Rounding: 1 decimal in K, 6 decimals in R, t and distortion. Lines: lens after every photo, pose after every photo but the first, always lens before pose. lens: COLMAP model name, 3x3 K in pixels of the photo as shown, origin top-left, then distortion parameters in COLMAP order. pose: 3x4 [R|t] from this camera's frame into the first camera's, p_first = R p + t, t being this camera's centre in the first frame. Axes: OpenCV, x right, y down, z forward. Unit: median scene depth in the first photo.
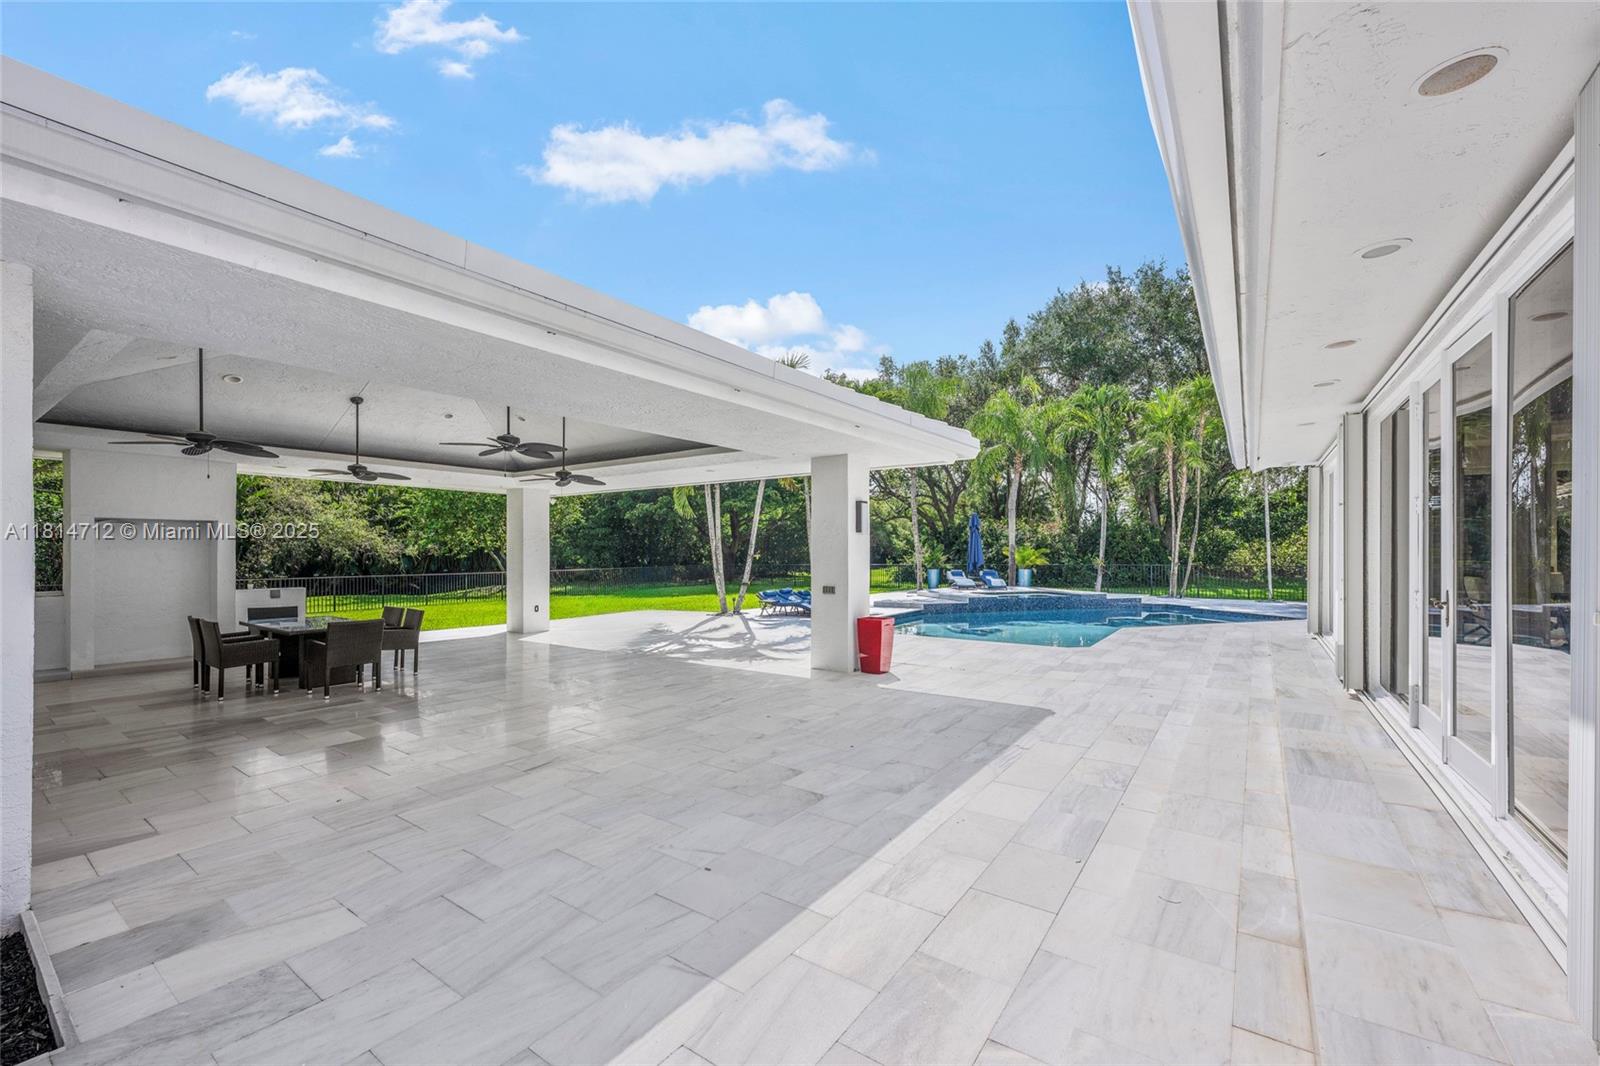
lens RADIAL K [[649.7, 0, 802.0], [0, 649.7, 550.2], [0, 0, 1]] dist [-0.001291, -0.000135]
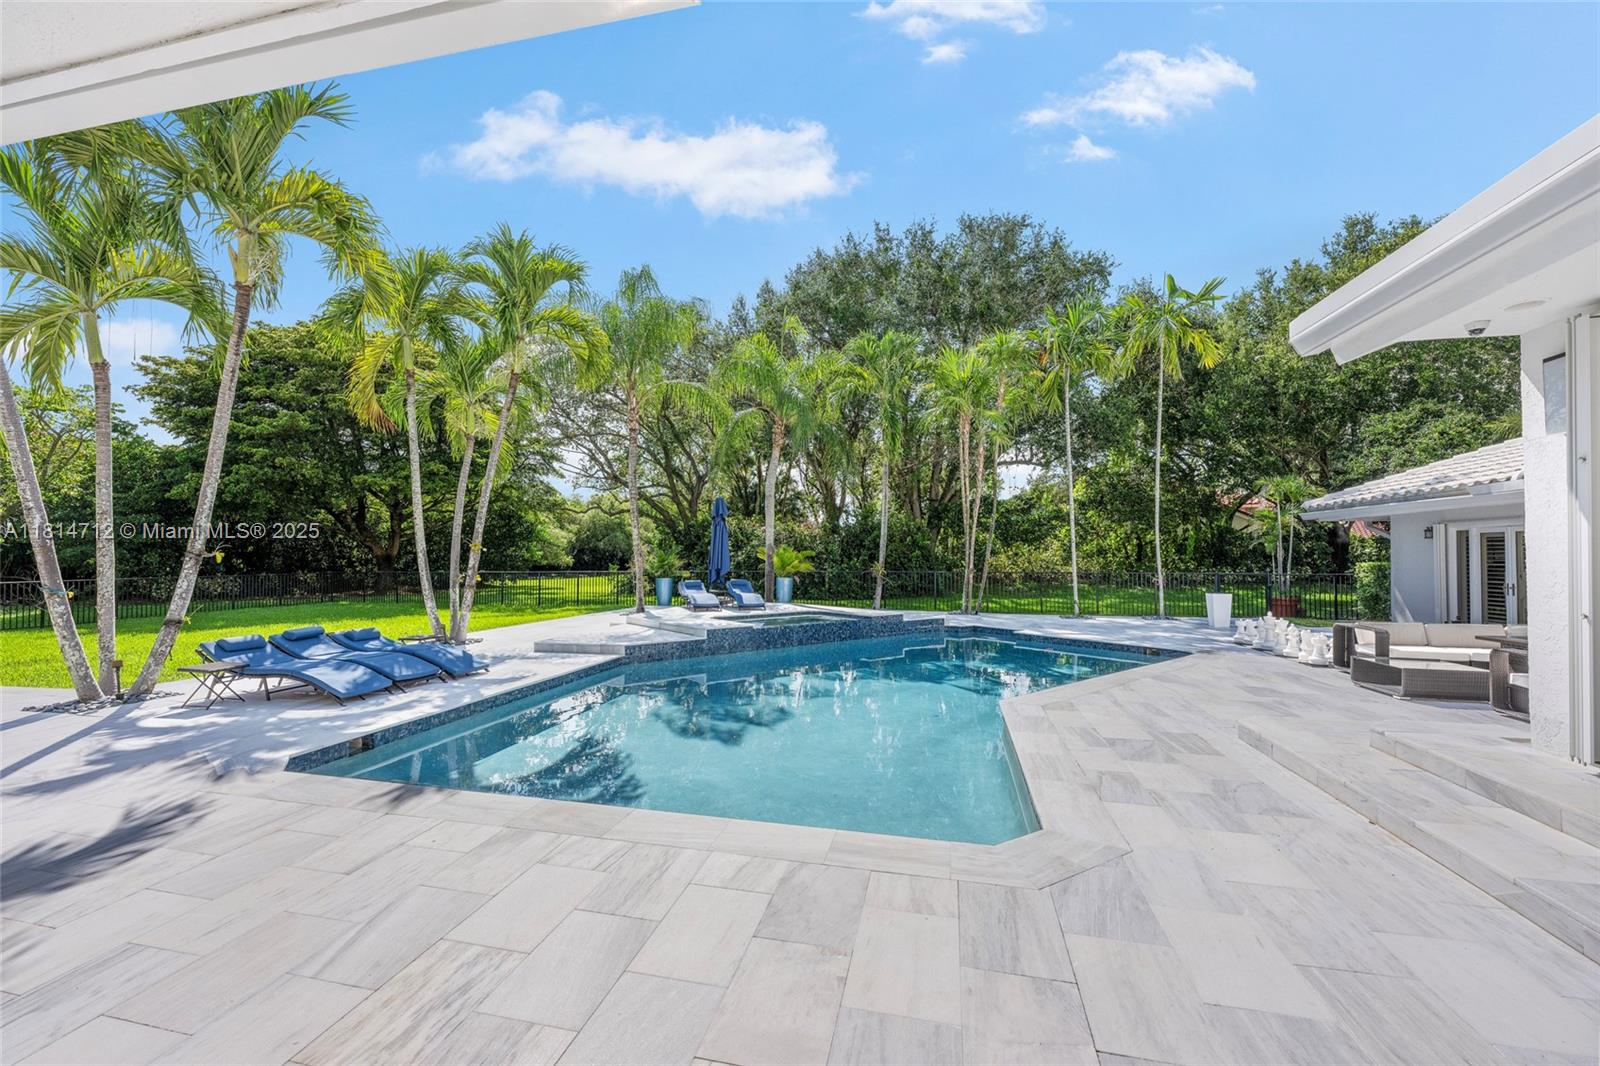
lens RADIAL K [[649.7, 0, 802.0], [0, 649.7, 550.2], [0, 0, 1]] dist [-0.001291, -0.000135]
pose [[0.928307, 0.010004, 0.371679, 0.073816], [-0.007043, 0.999932, -0.009323, 0.003723], [-0.371747, 0.006037, 0.928314, 0.265592]]
